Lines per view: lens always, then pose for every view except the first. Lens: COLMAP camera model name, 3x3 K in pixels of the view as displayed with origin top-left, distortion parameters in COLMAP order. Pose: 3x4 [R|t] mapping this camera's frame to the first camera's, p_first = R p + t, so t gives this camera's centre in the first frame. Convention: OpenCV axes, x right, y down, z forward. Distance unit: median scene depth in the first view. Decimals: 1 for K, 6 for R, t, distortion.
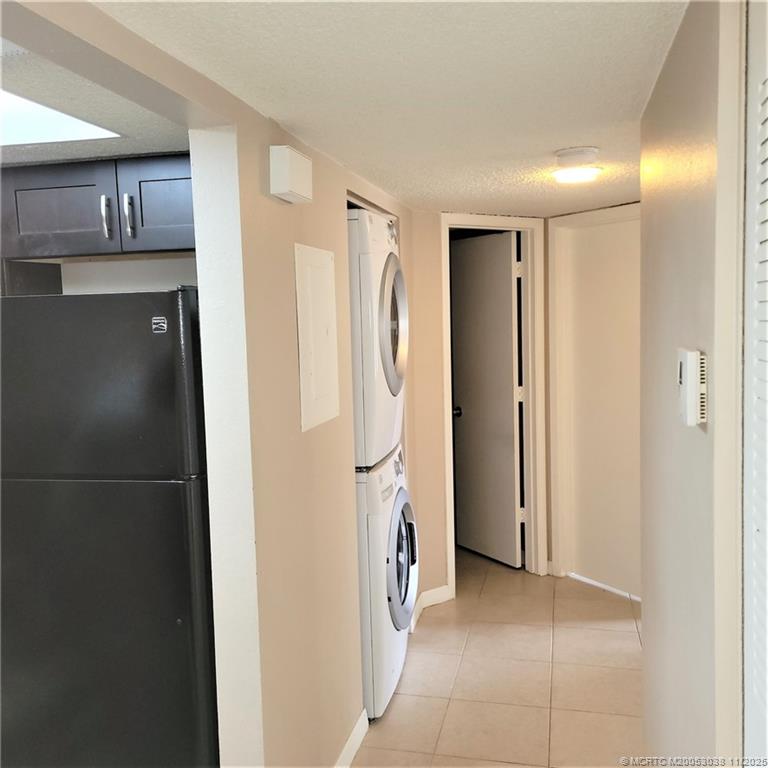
lens RADIAL K [[768.6, 0, 384.9], [0, 768.6, 380.9], [0, 0, 1]] dist [0.051711, 0.000000]
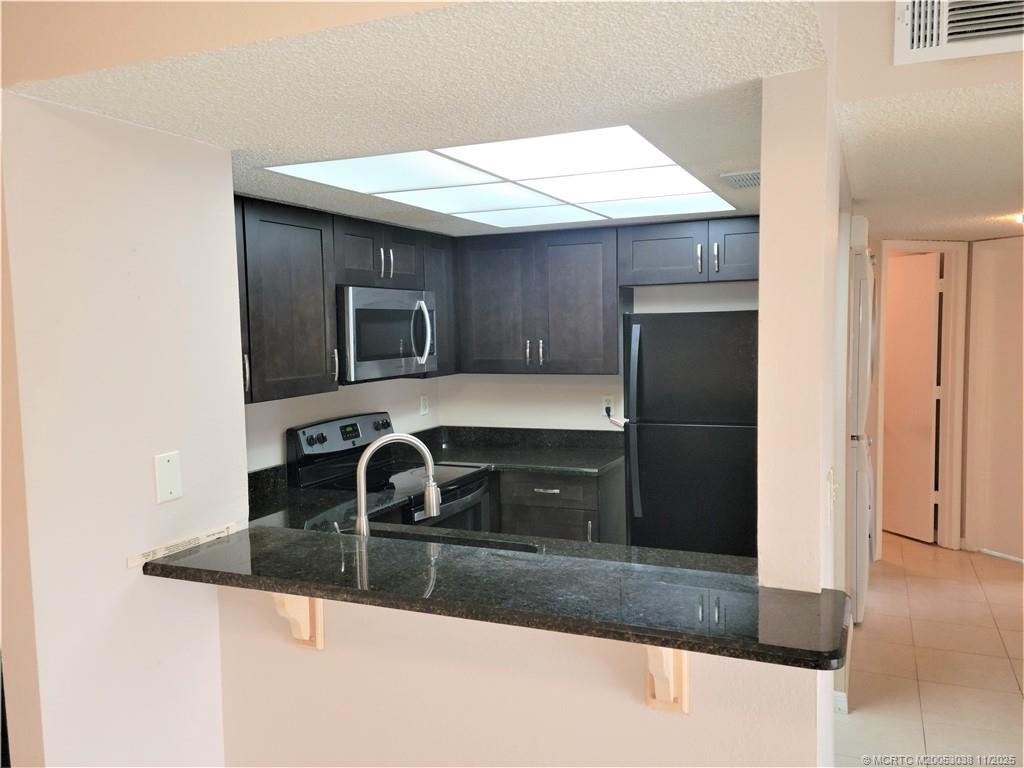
lens RADIAL K [[809.5, 0, 511.8], [0, 809.5, 391.4], [0, 0, 1]] dist [0.015967, 0.002207]
pose [[0.981155, 0.019925, -0.192192, -0.239364], [-0.020340, 0.999793, -0.000187, 0.031425], [0.192149, 0.004093, 0.981357, -0.356195]]
